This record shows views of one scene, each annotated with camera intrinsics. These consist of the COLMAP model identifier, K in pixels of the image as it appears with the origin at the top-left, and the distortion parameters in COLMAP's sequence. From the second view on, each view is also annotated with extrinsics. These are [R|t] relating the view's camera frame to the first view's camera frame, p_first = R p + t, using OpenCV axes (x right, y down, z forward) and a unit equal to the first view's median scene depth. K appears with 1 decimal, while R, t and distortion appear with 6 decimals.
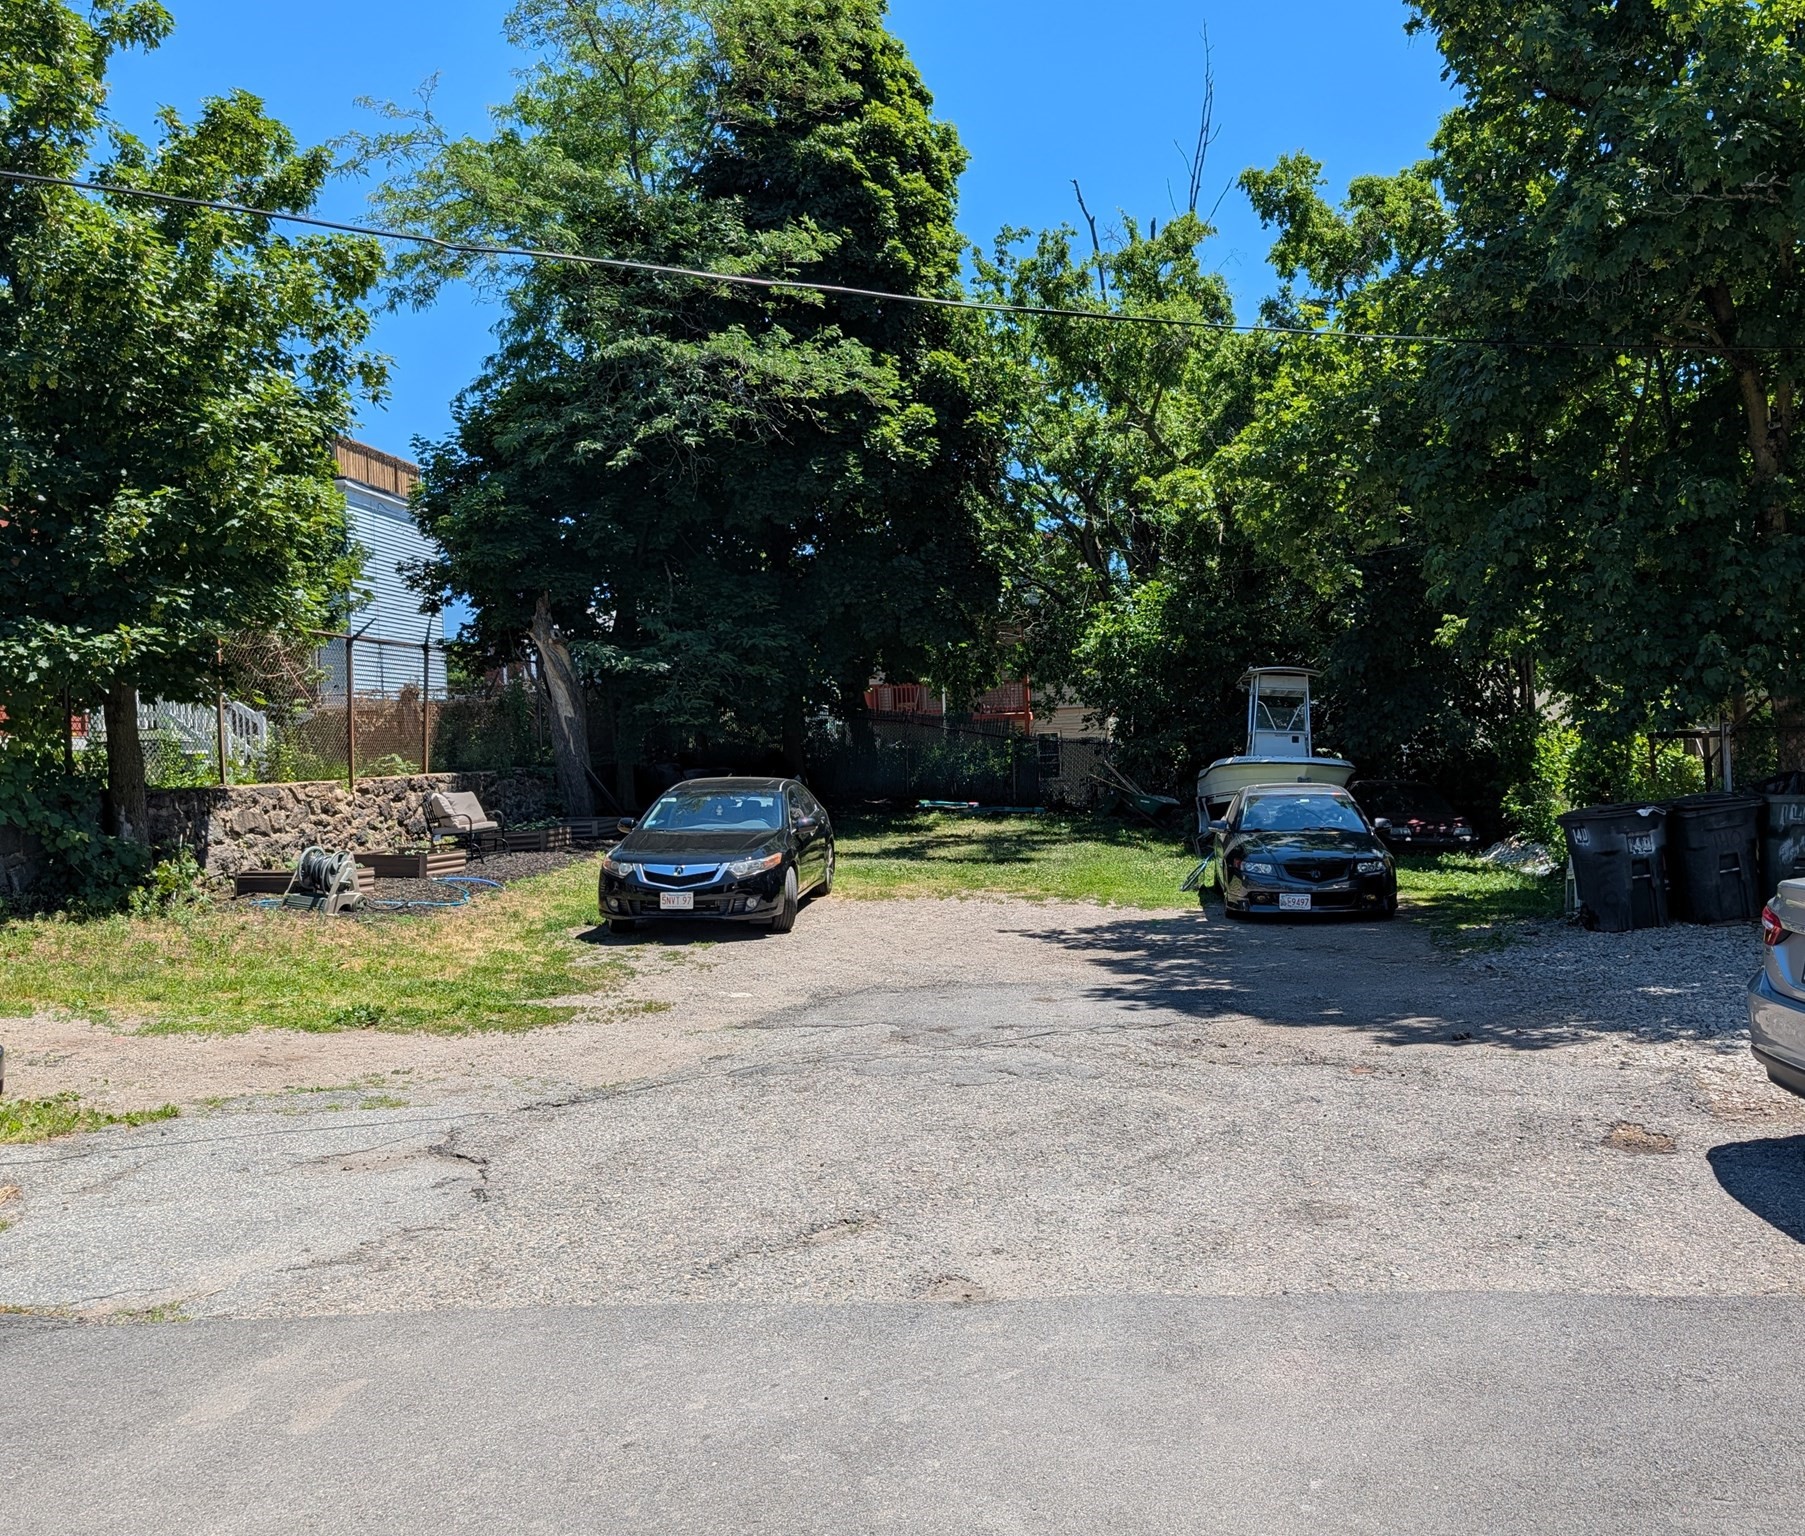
lens RADIAL K [[1528.6, 0, 1056.8], [0, 1528.6, 810.4], [0, 0, 1]] dist [-0.008214, -0.020271]
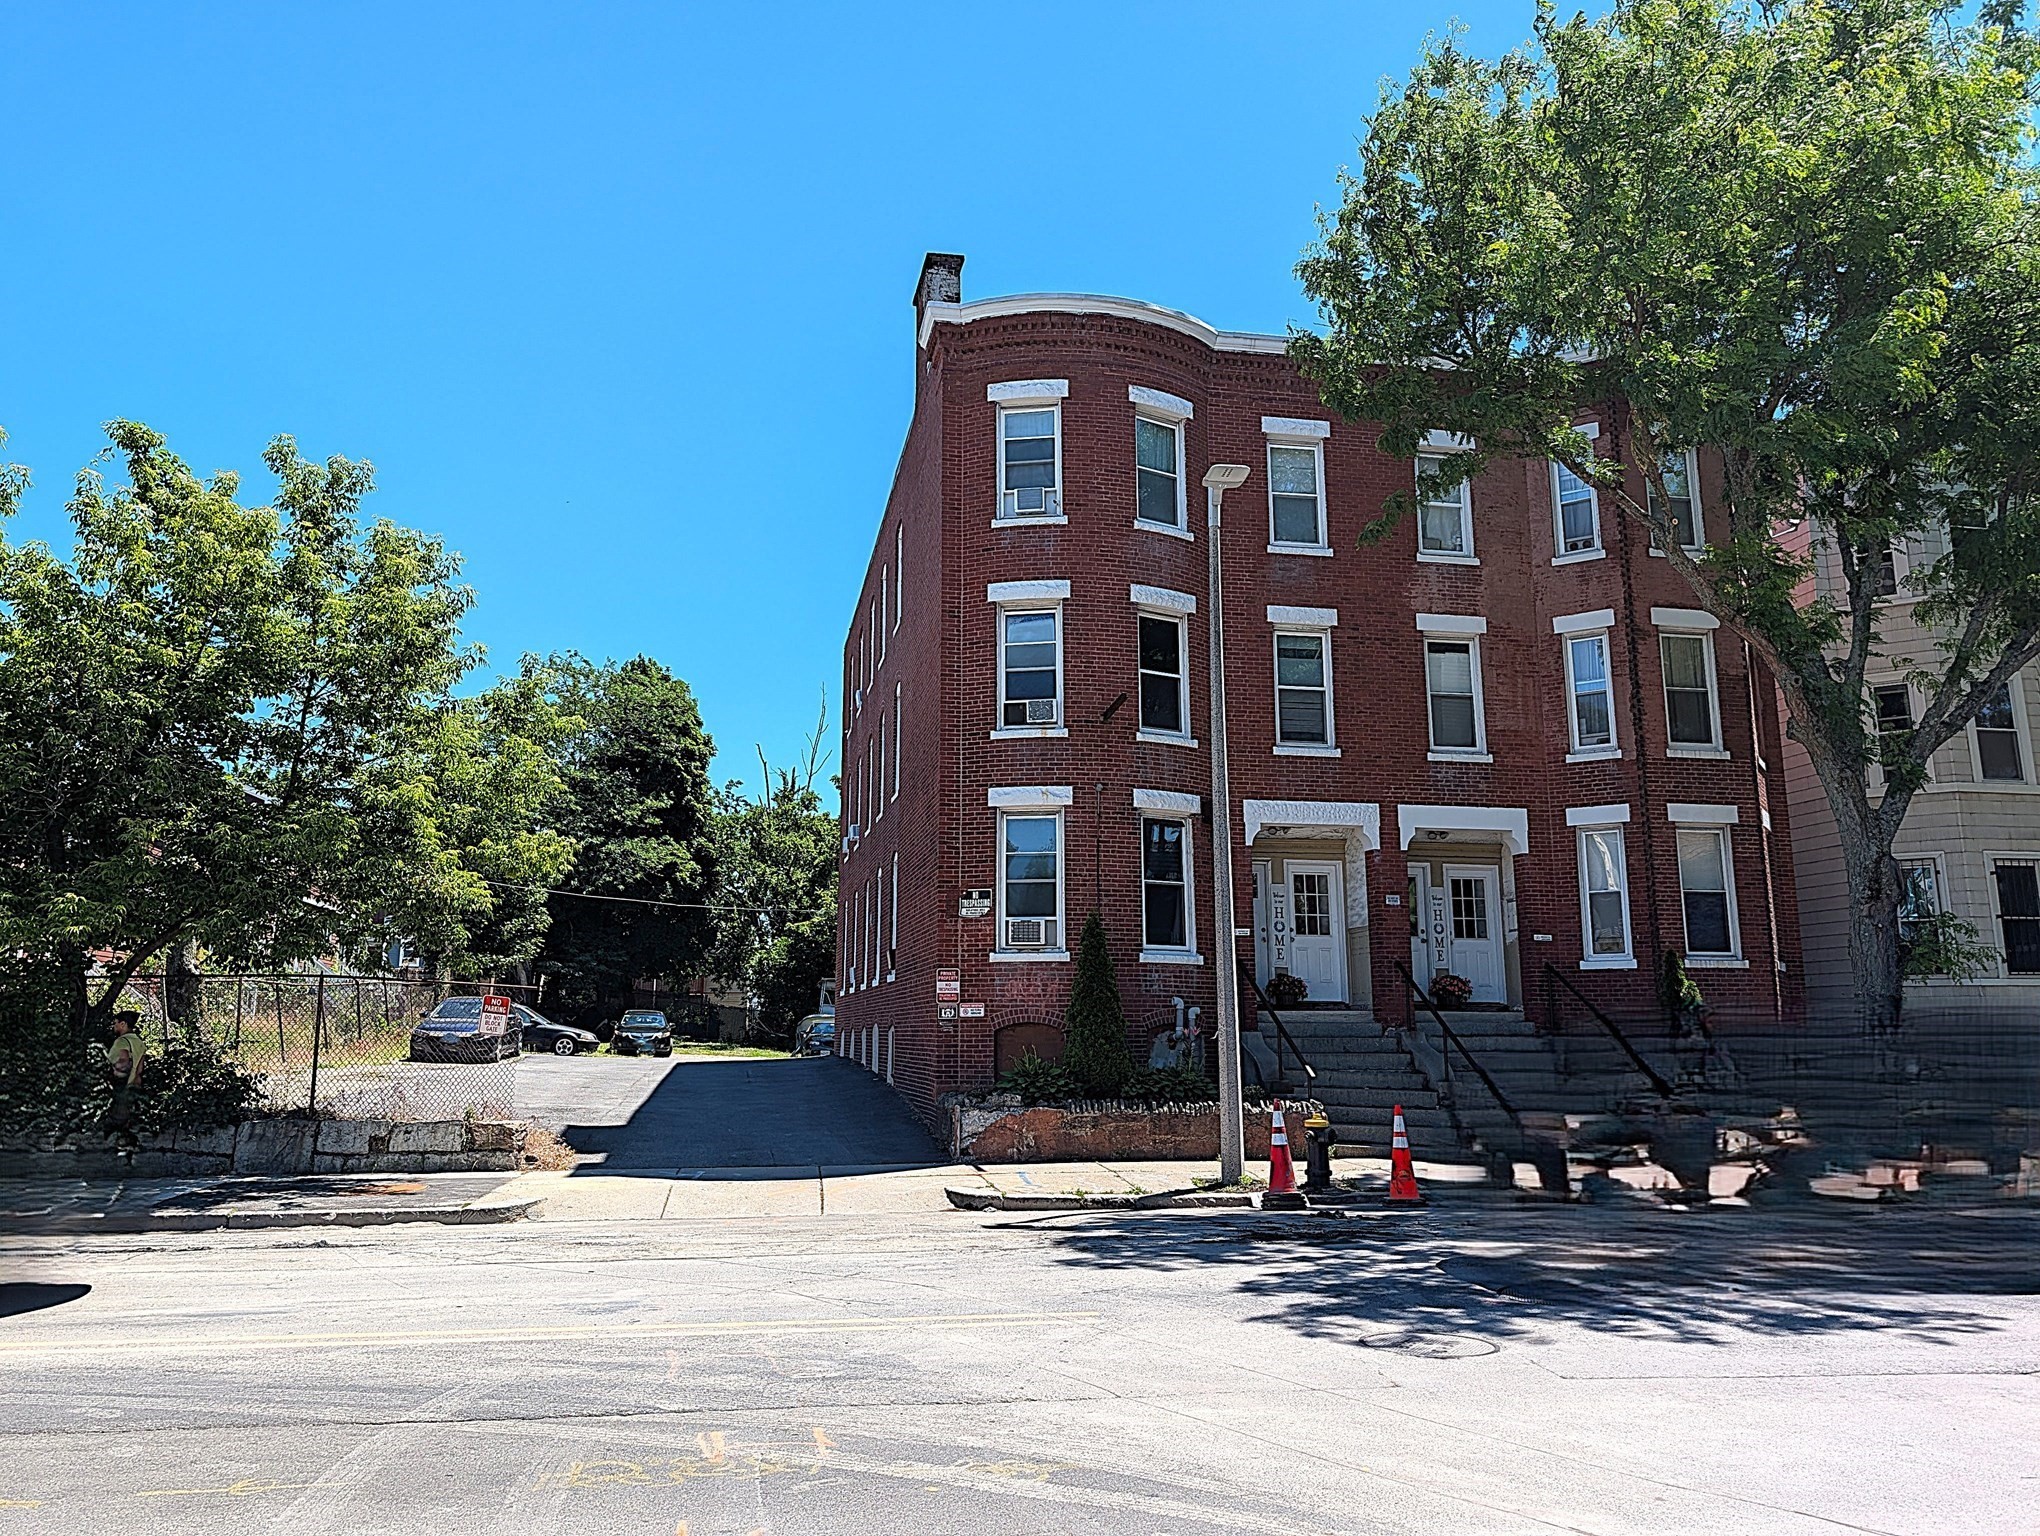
lens RADIAL K [[1481.3, 0, 998.9], [0, 1481.3, 735.0], [0, 0, 1]] dist [0.074896, -0.119366]
pose [[0.973189, 0.088853, 0.212153, -0.172285], [-0.034733, 0.968565, -0.246323, 0.130418], [-0.227371, 0.232350, 0.945683, -1.755341]]
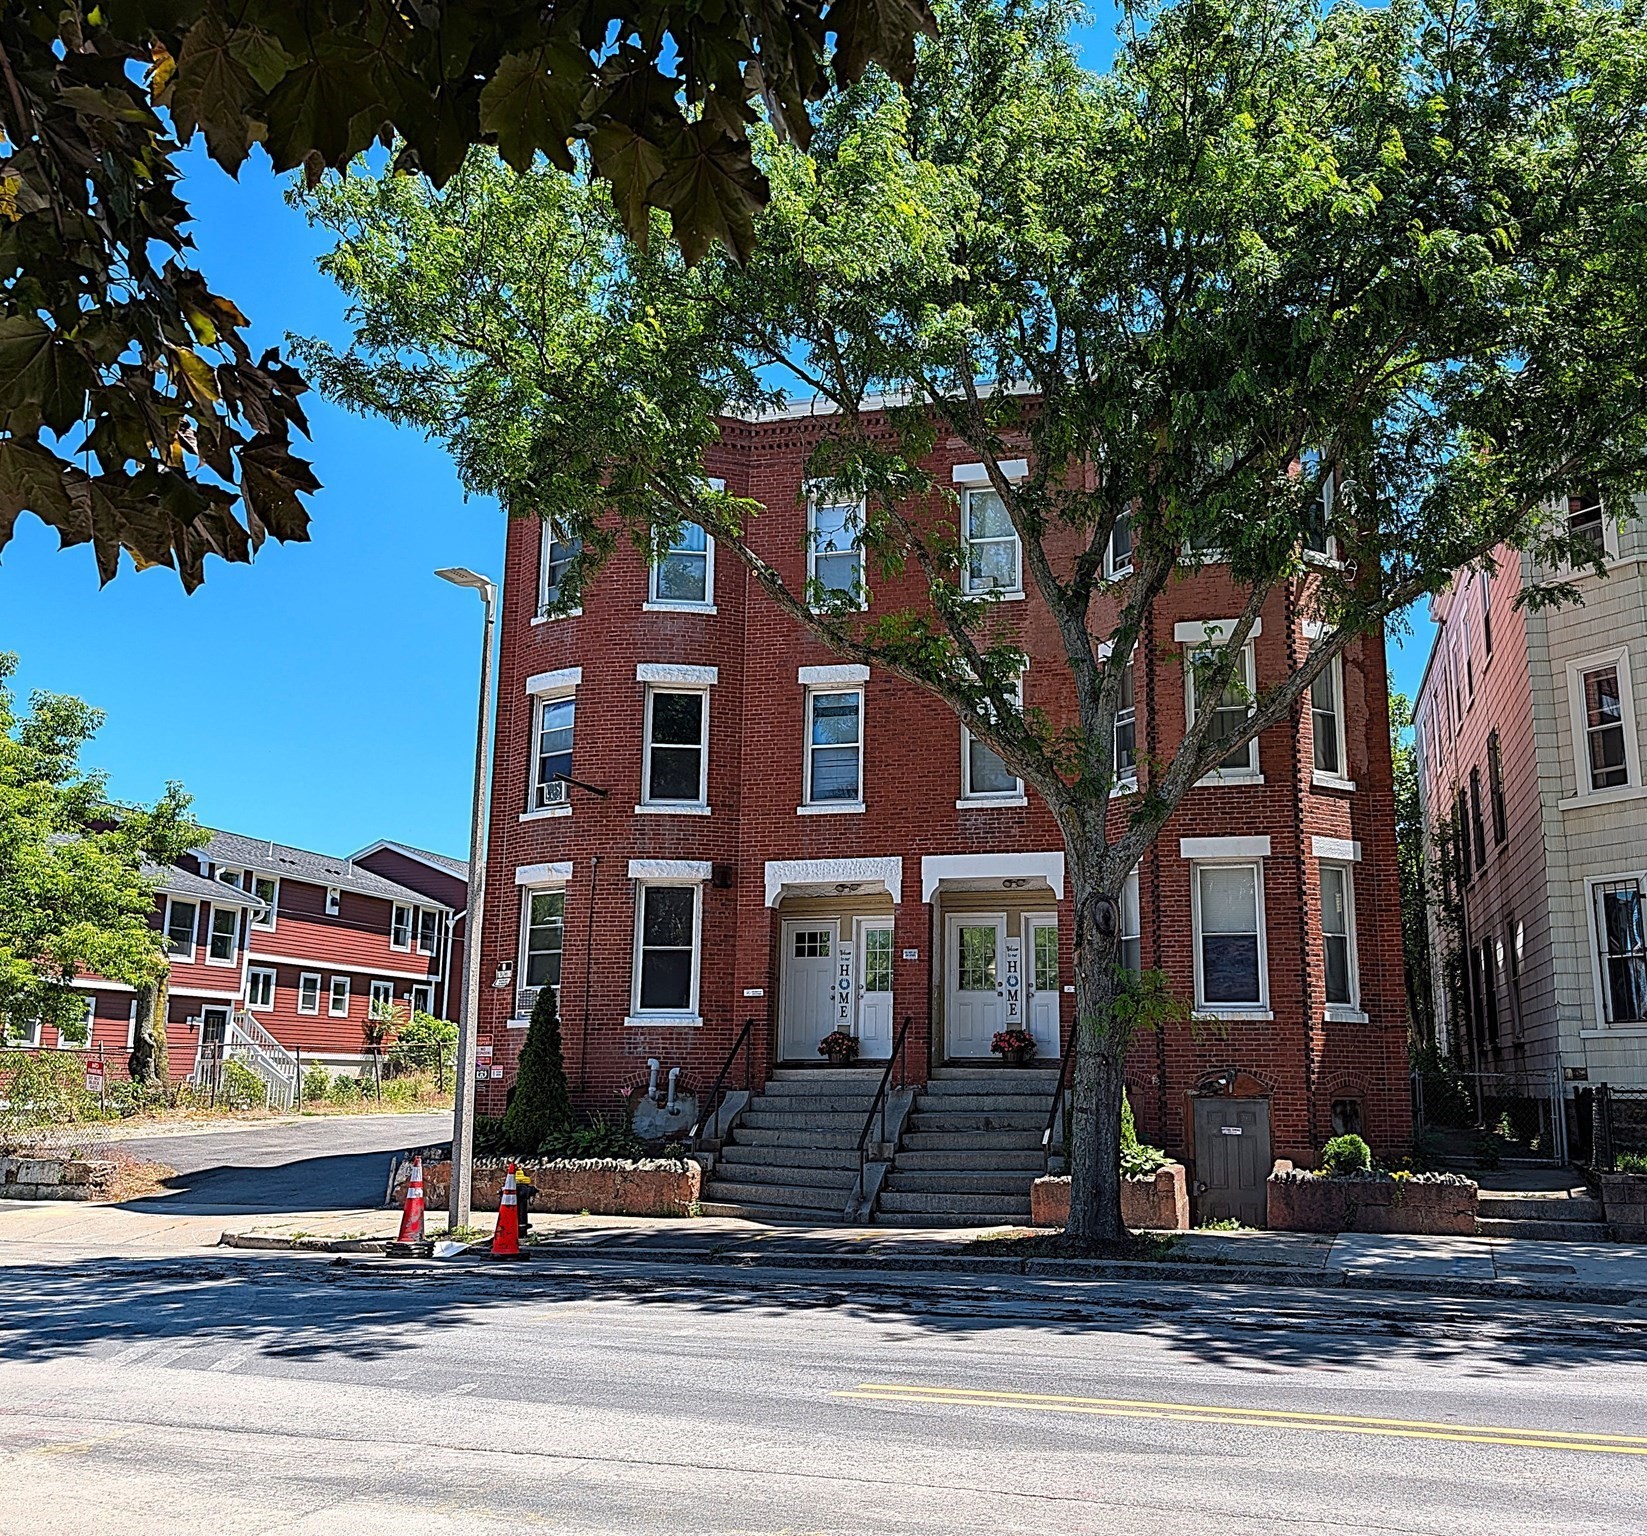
lens RADIAL K [[1494.1, 0, 935.8], [0, 1494.1, 774.8], [0, 0, 1]] dist [0.011605, 0.008874]
pose [[0.980168, 0.007966, -0.198006, 0.559632], [-0.055324, 0.970463, -0.234822, 0.094093], [0.190287, 0.241119, 0.951658, -1.803254]]
